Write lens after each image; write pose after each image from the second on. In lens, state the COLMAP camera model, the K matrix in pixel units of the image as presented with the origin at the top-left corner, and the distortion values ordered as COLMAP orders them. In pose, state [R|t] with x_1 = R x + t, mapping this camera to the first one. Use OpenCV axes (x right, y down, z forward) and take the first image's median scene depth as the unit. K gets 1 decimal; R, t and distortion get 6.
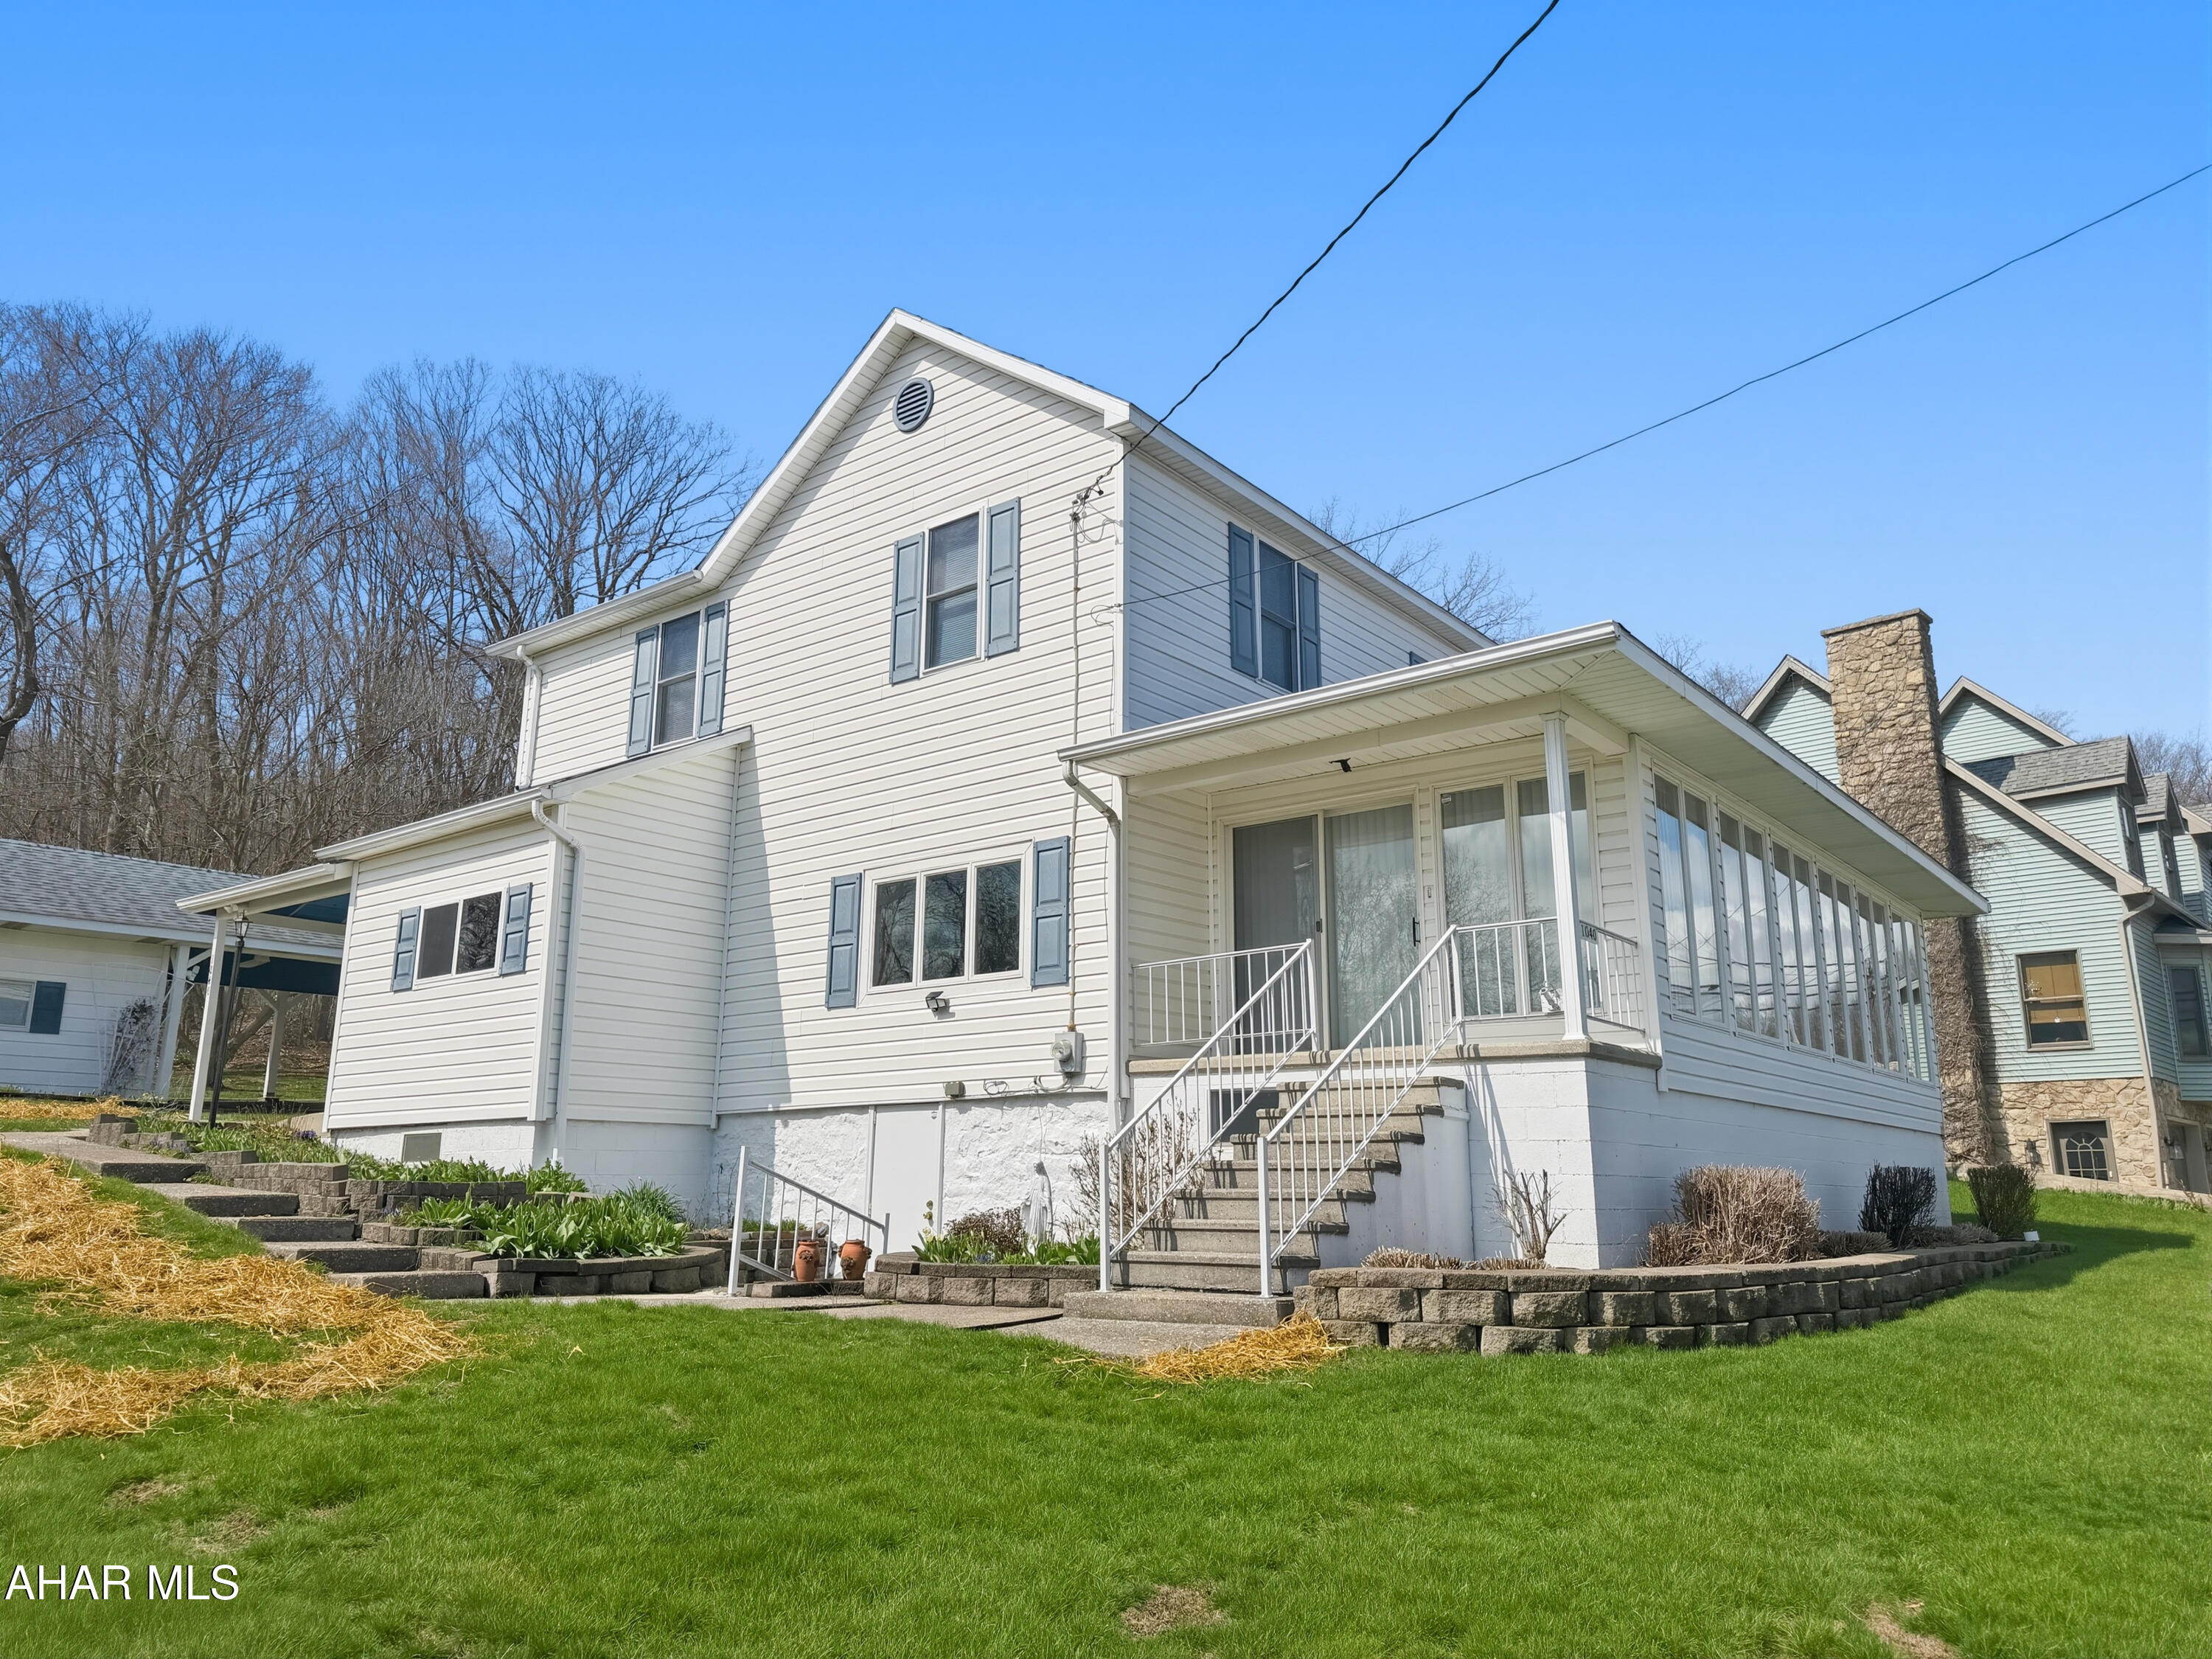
lens RADIAL K [[1524.3, 0, 1106.0], [0, 1524.3, 829.5], [0, 0, 1]] dist [0.105908, -0.133131]
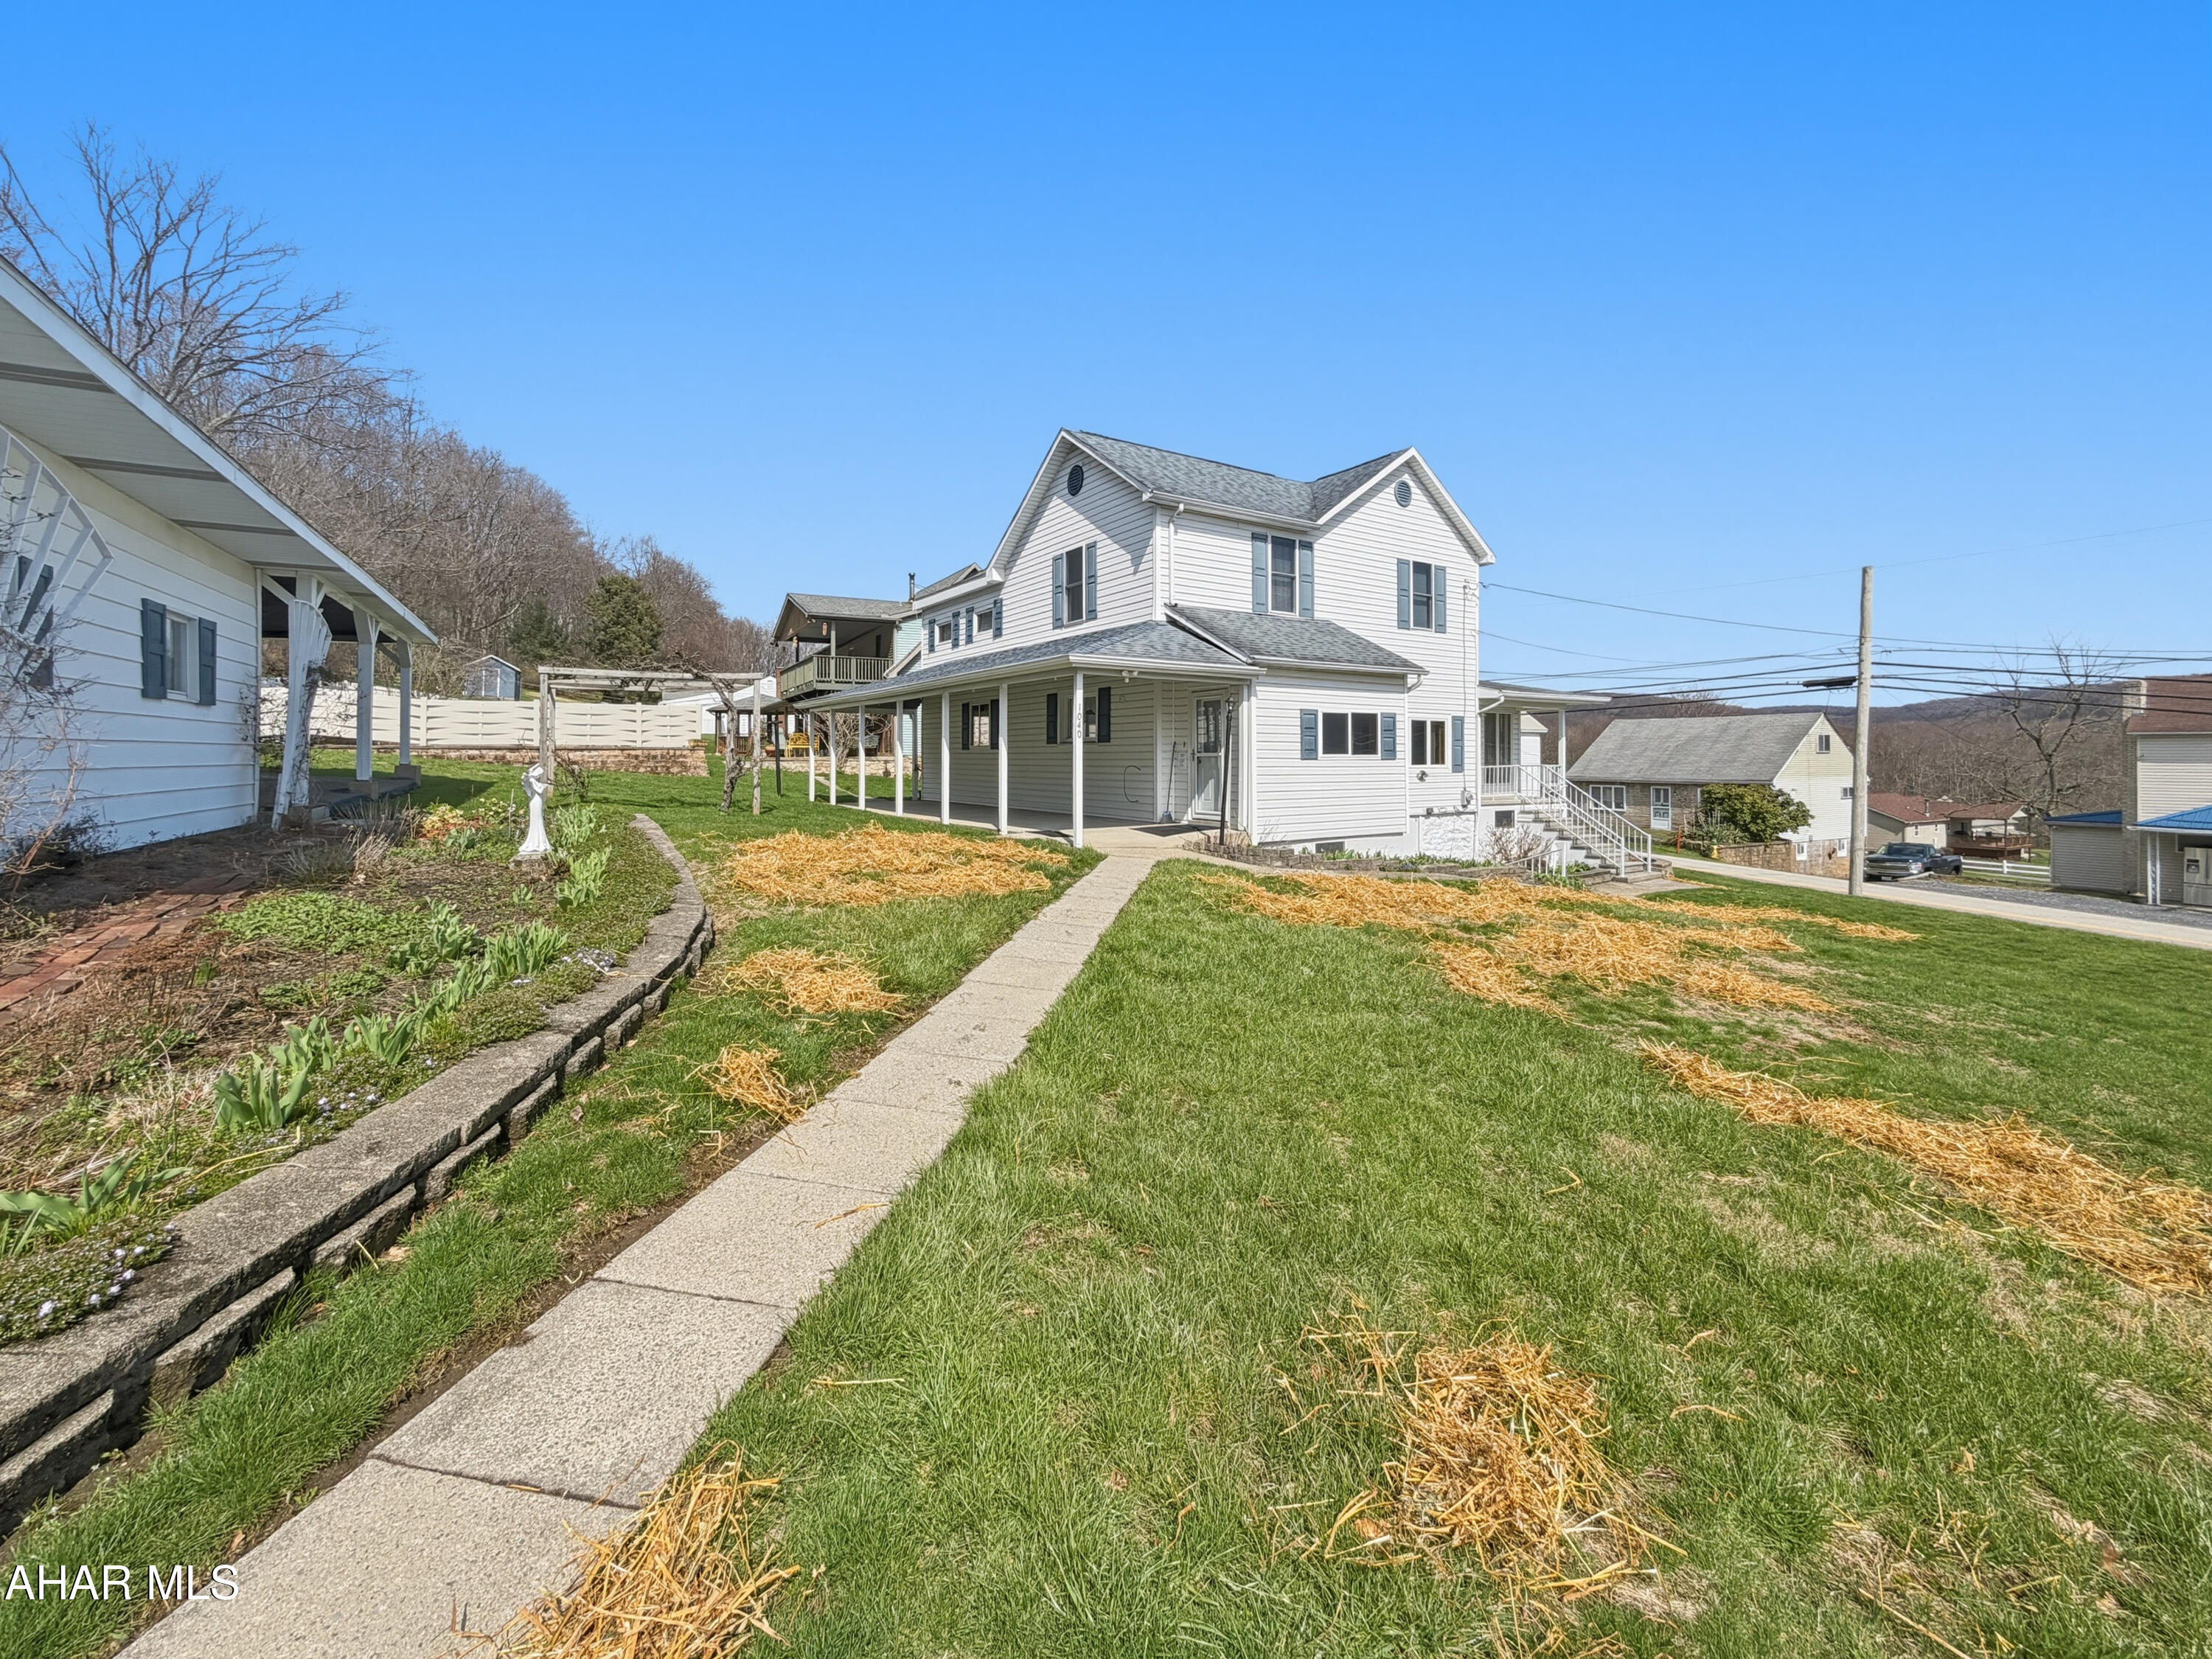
lens RADIAL K [[892.6, 0, 1092.9], [0, 892.6, 748.2], [0, 0, 1]] dist [0.000218, 0.000088]
pose [[0.339809, 0.007156, 0.940467, -1.528010], [-0.218672, 0.973168, 0.071606, 0.079593], [-0.914720, -0.229986, 0.332256, 0.956467]]
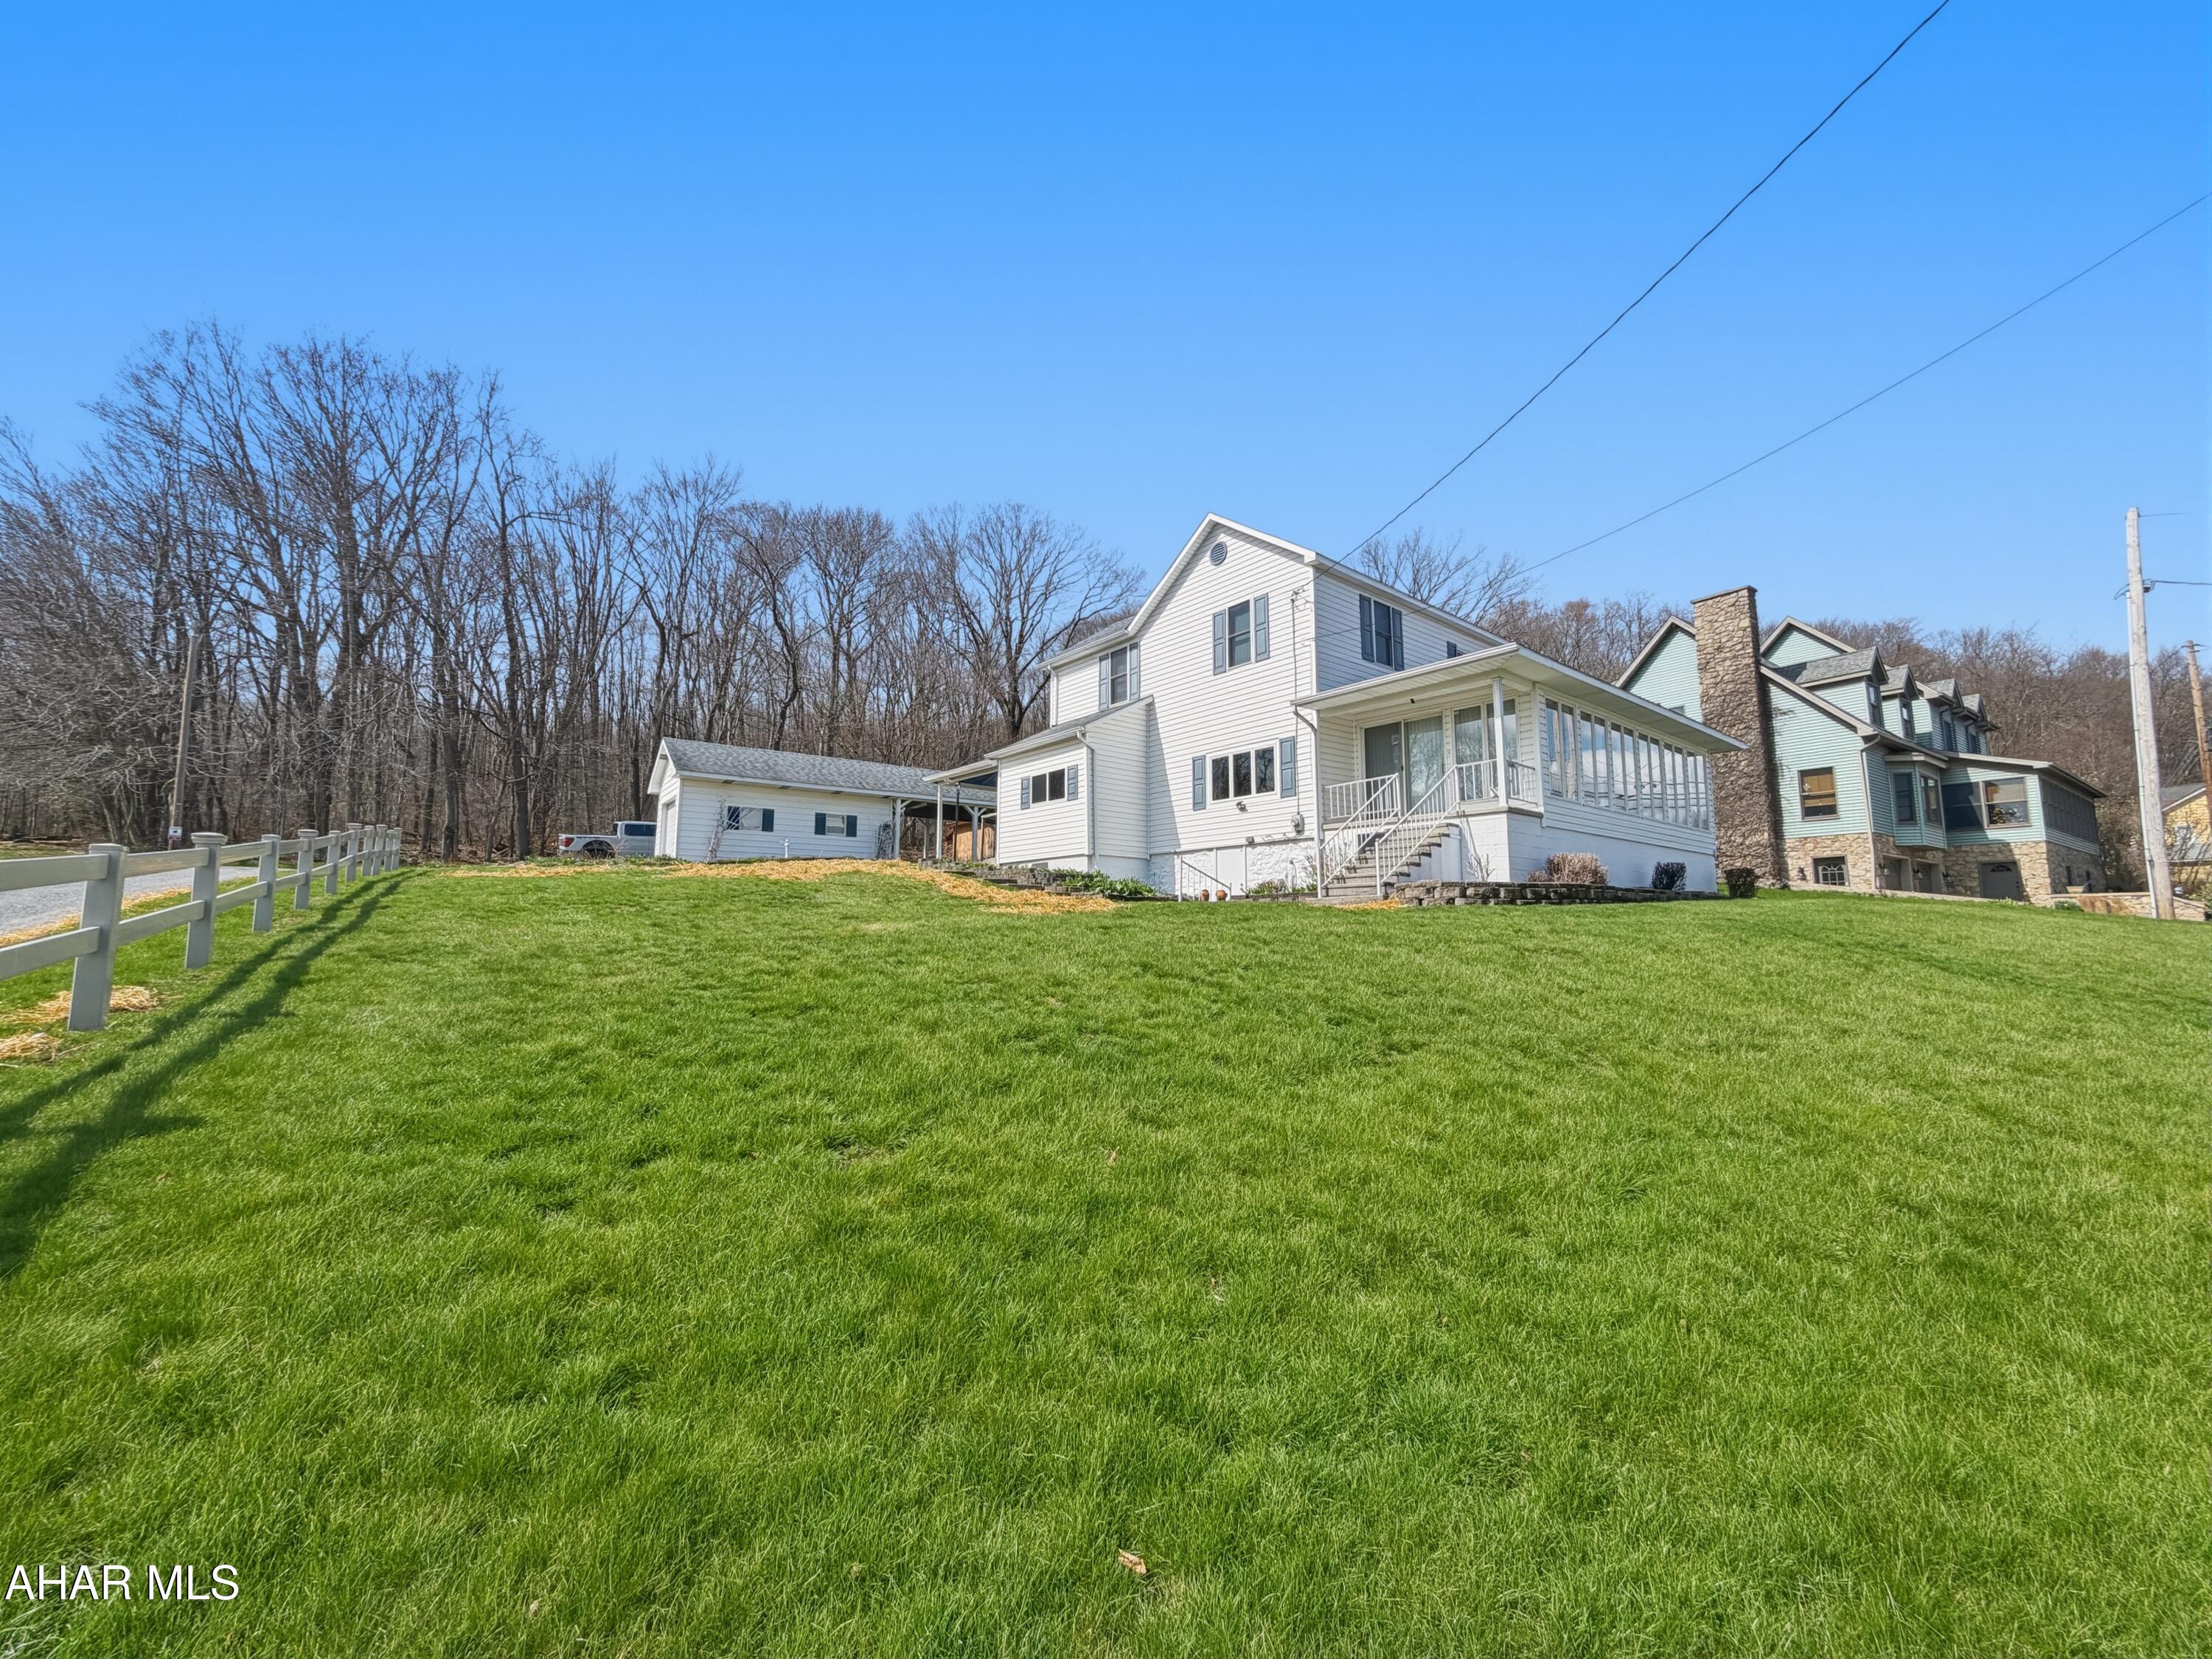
lens RADIAL K [[861.4, 0, 1106.0], [0, 861.4, 829.5], [0, 0, 1]] dist [0.002485, 0.000125]
pose [[0.977774, -0.027017, -0.207913, -0.033104], [0.050895, 0.992587, 0.110368, -0.012920], [0.203390, -0.118496, 0.971901, -0.378827]]
